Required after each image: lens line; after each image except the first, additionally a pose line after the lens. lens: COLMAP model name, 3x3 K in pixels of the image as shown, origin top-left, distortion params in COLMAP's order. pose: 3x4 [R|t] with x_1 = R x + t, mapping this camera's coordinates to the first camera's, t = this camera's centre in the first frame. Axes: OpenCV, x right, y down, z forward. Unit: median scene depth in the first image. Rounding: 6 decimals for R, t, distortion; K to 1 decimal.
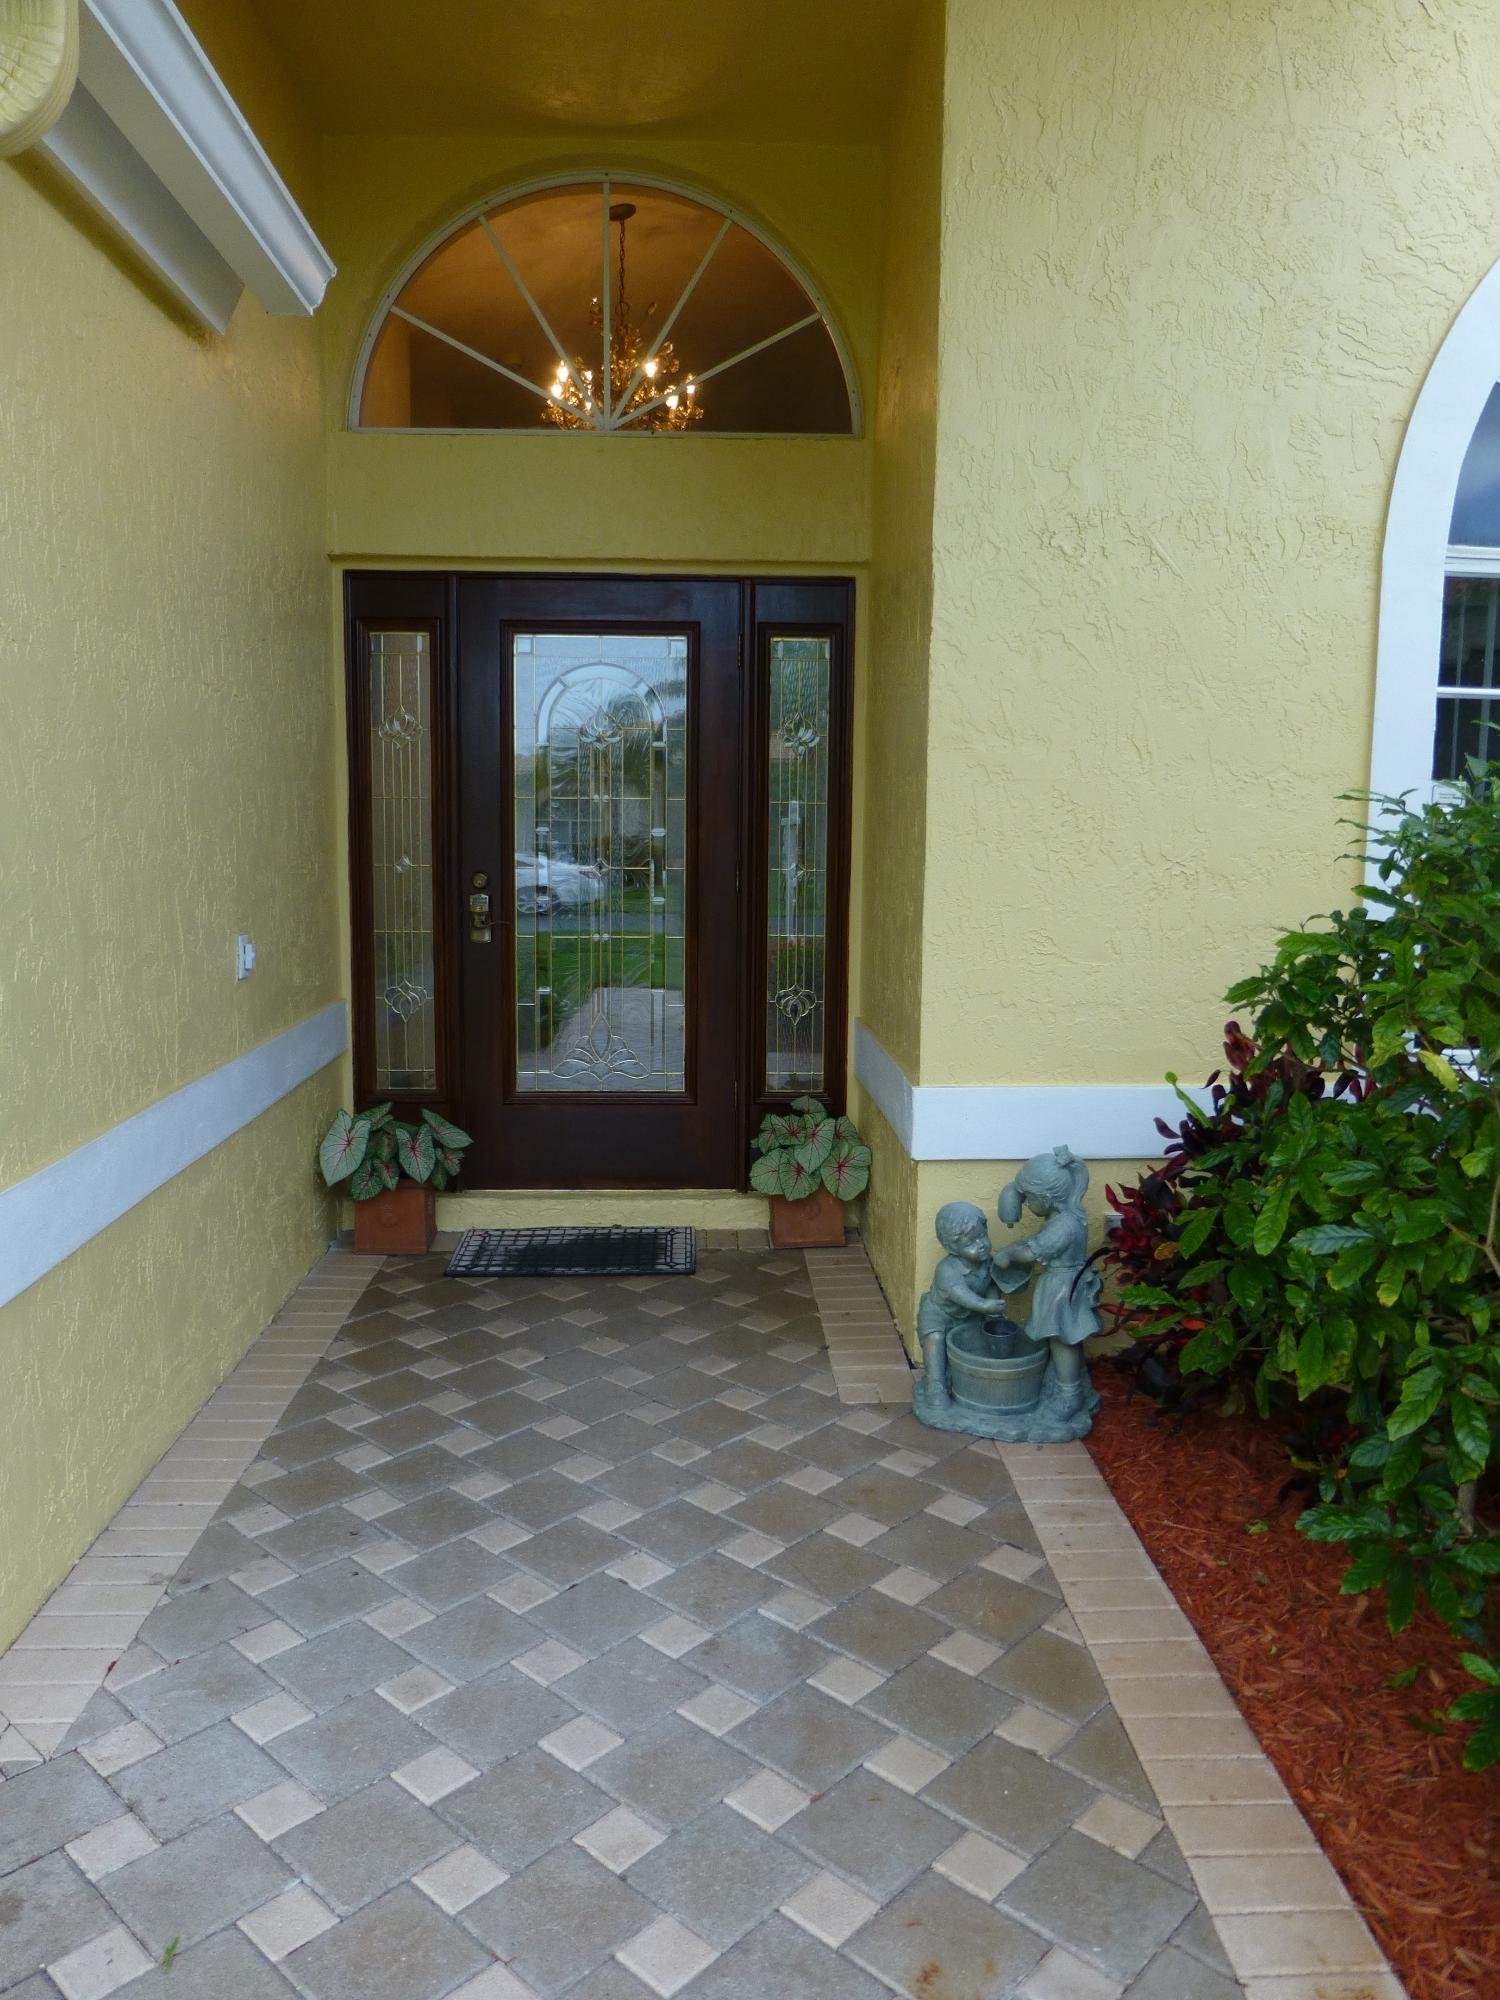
lens RADIAL K [[1442.1, 0, 750.0], [0, 1442.1, 1000.0], [0, 0, 1]] dist [-0.035277, 0.017093]
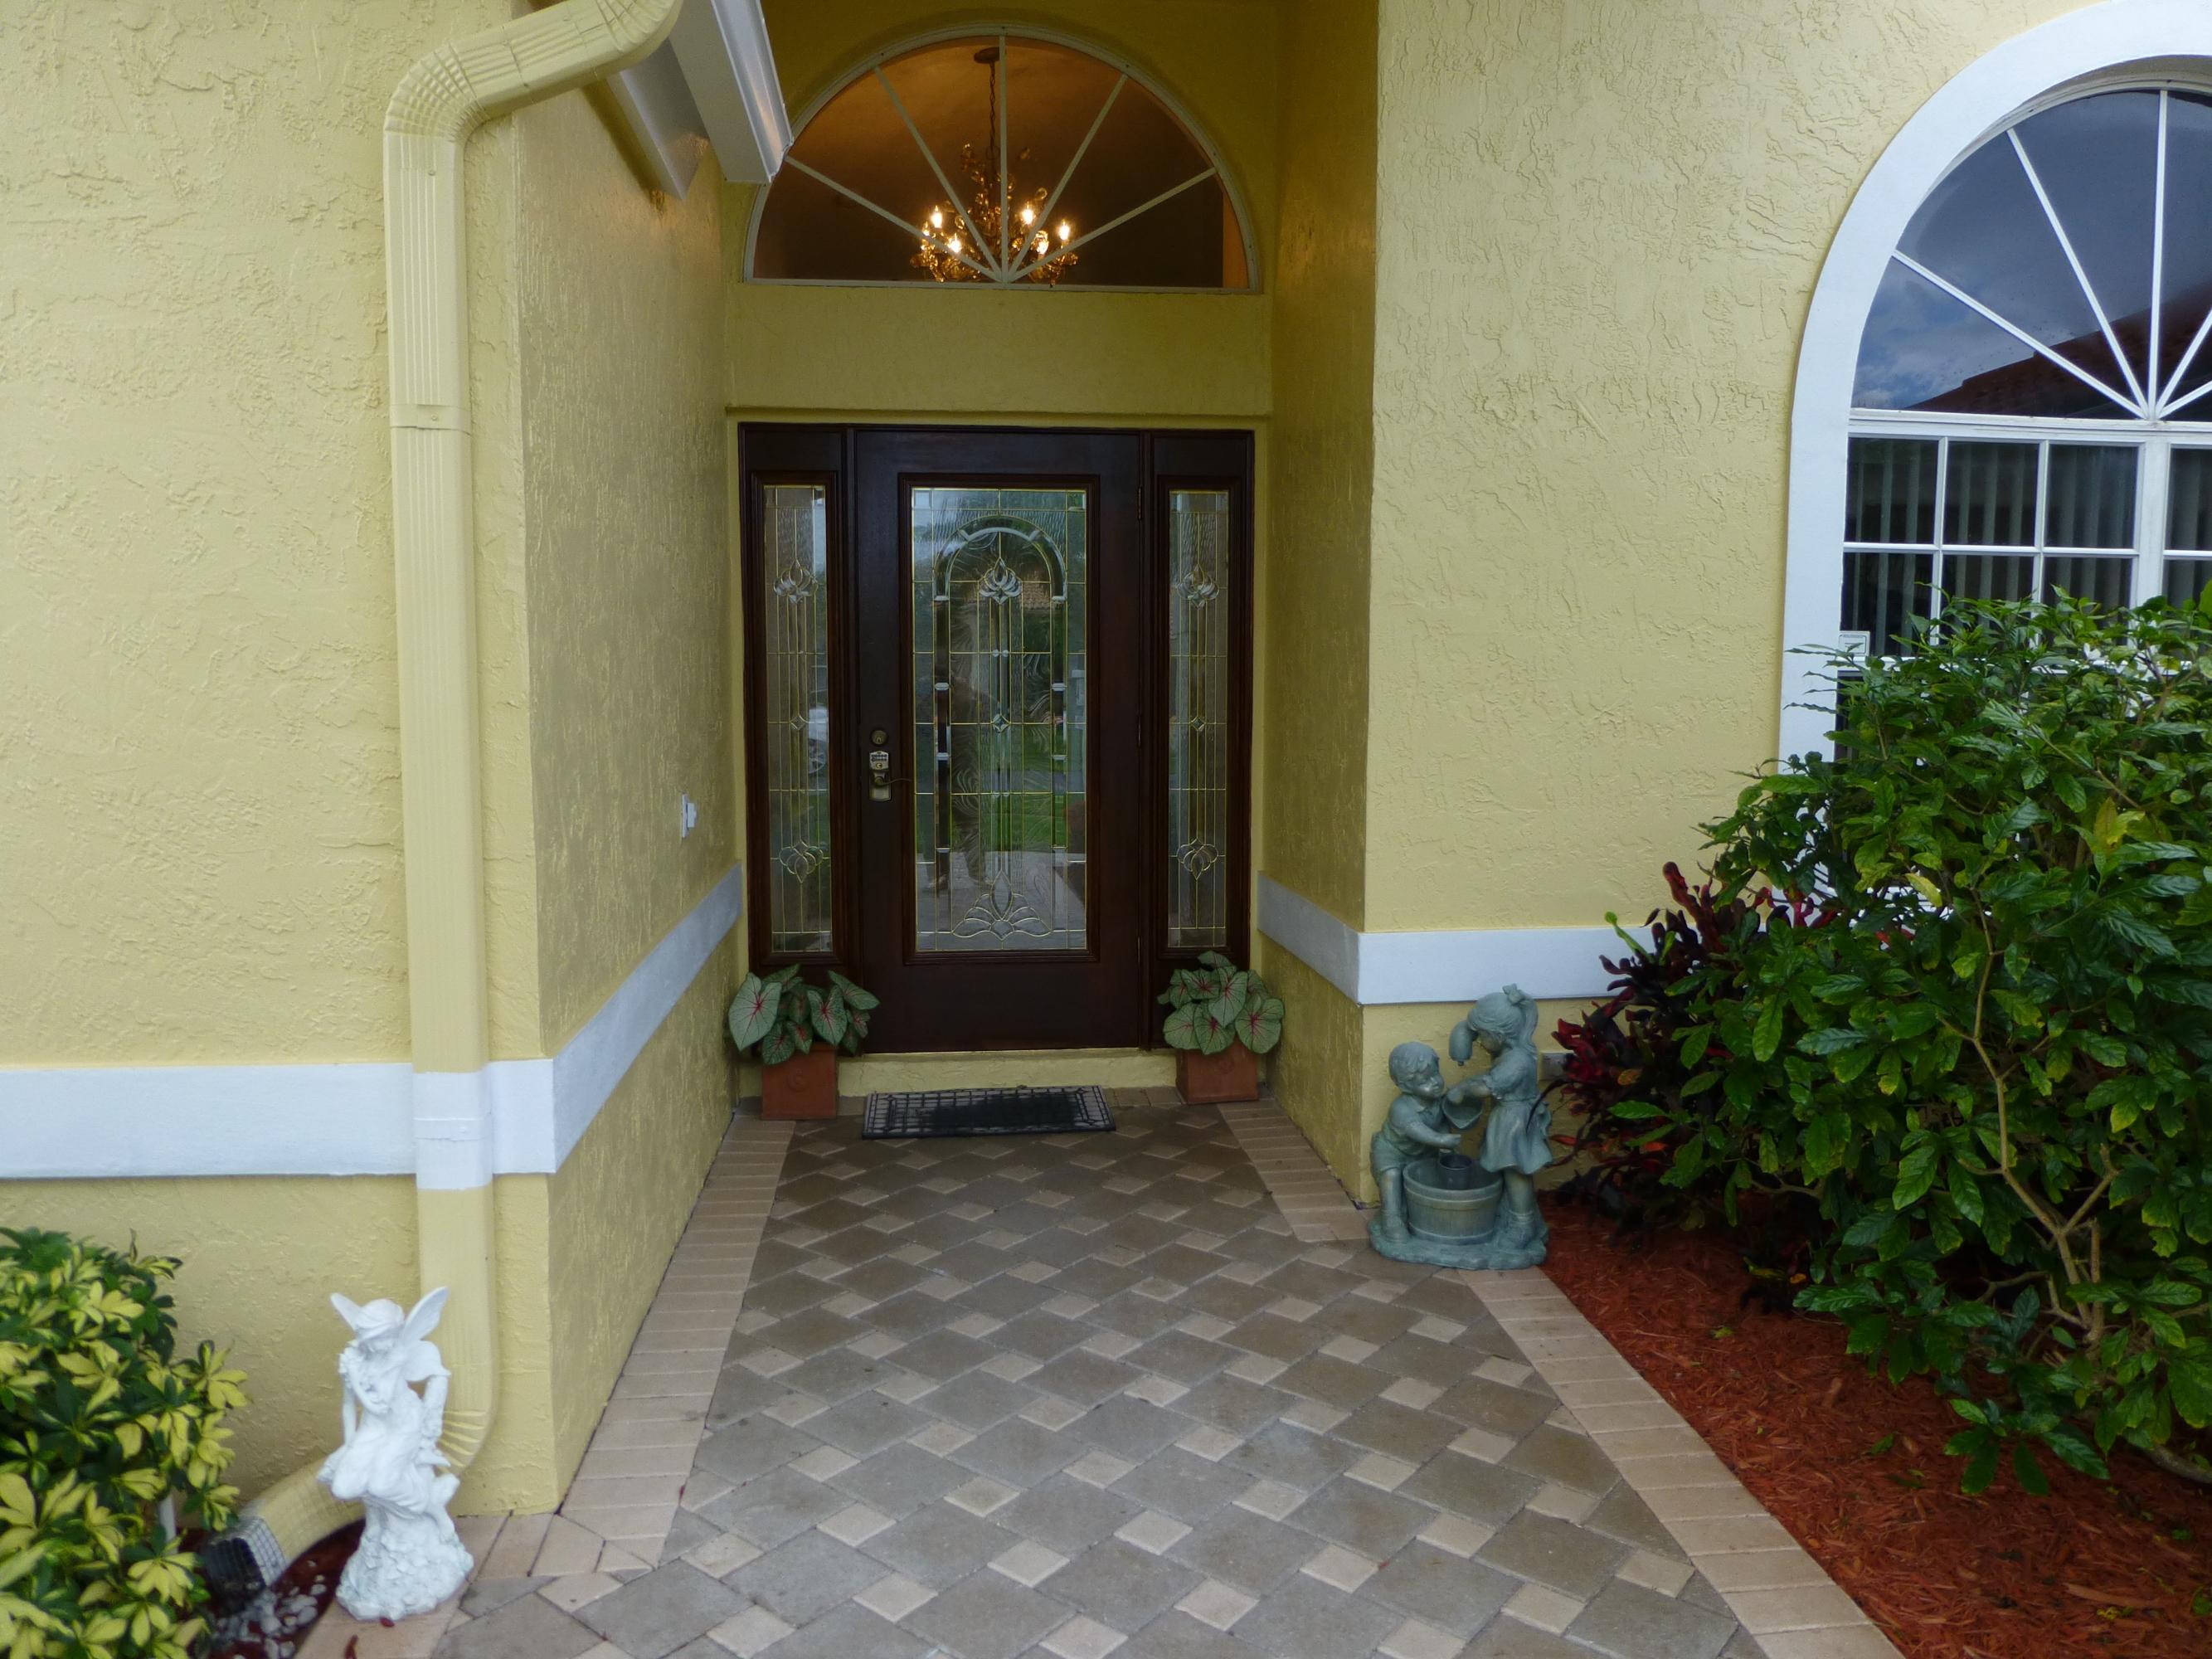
lens RADIAL K [[1592.3, 0, 1105.5], [0, 1592.3, 843.5], [0, 0, 1]] dist [-0.042792, 0.020108]
pose [[0.997942, -0.015174, 0.062306, -0.142207], [0.016127, 0.999760, -0.014823, 0.011073], [-0.062066, 0.015797, 0.997947, -0.126267]]
